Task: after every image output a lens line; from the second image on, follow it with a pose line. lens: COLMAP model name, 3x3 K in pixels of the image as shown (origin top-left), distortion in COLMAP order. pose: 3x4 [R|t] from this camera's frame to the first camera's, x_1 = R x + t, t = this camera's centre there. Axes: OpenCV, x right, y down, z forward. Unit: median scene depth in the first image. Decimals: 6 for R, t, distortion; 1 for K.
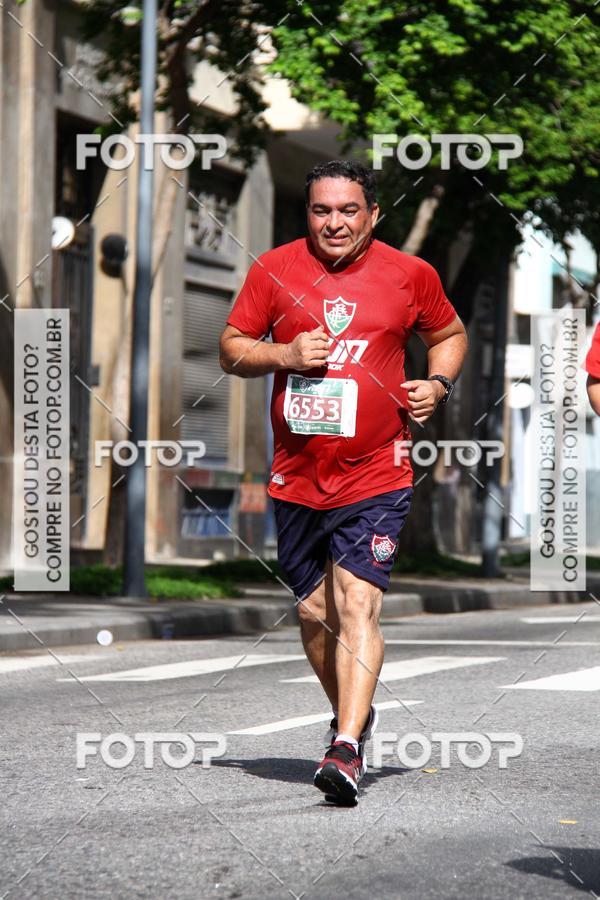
lens RADIAL K [[3024.8, 0, 306.0], [0, 3024.8, 451.5], [0, 0, 1]] dist [0.754420, 0.000000]
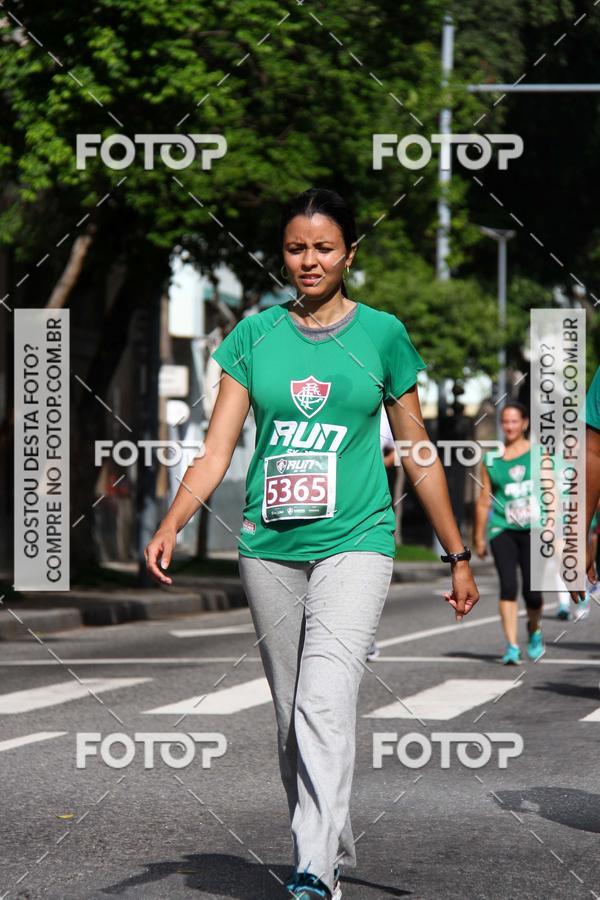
lens RADIAL K [[3001.5, 0, 300.8], [0, 3001.5, 450.8], [0, 0, 1]] dist [0.511499, 0.000000]
pose [[0.992032, -0.011093, 0.125499, -0.016056], [0.014185, 0.999617, -0.023768, 0.017351], [-0.125187, 0.025358, 0.991809, -0.052875]]
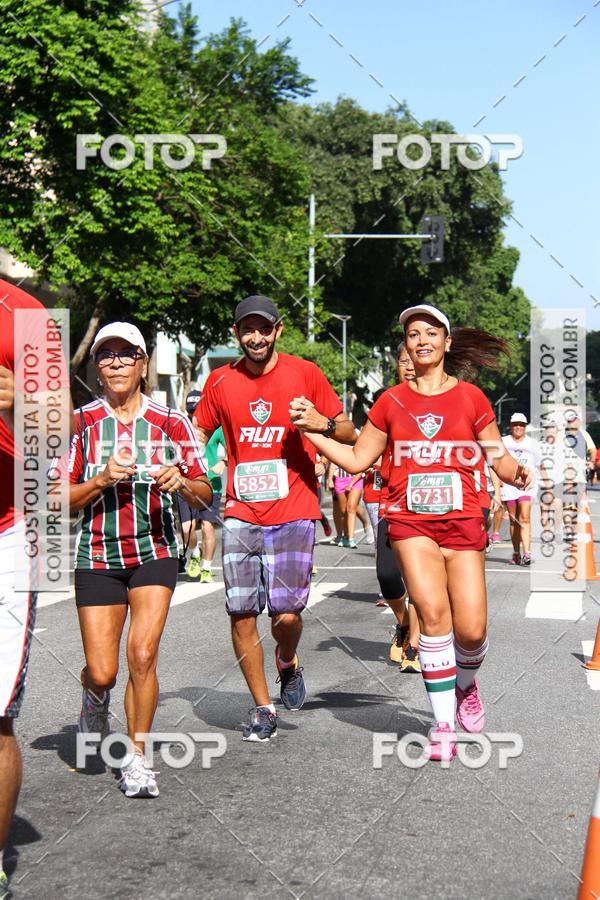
lens RADIAL K [[2473.0, 0, 310.7], [0, 2473.0, 454.1], [0, 0, 1]] dist [0.694507, 0.000000]
pose [[0.980704, -0.020049, 0.194469, -0.116587], [0.024642, 0.999471, -0.021226, 0.033119], [-0.193941, 0.025608, 0.980679, -0.454677]]
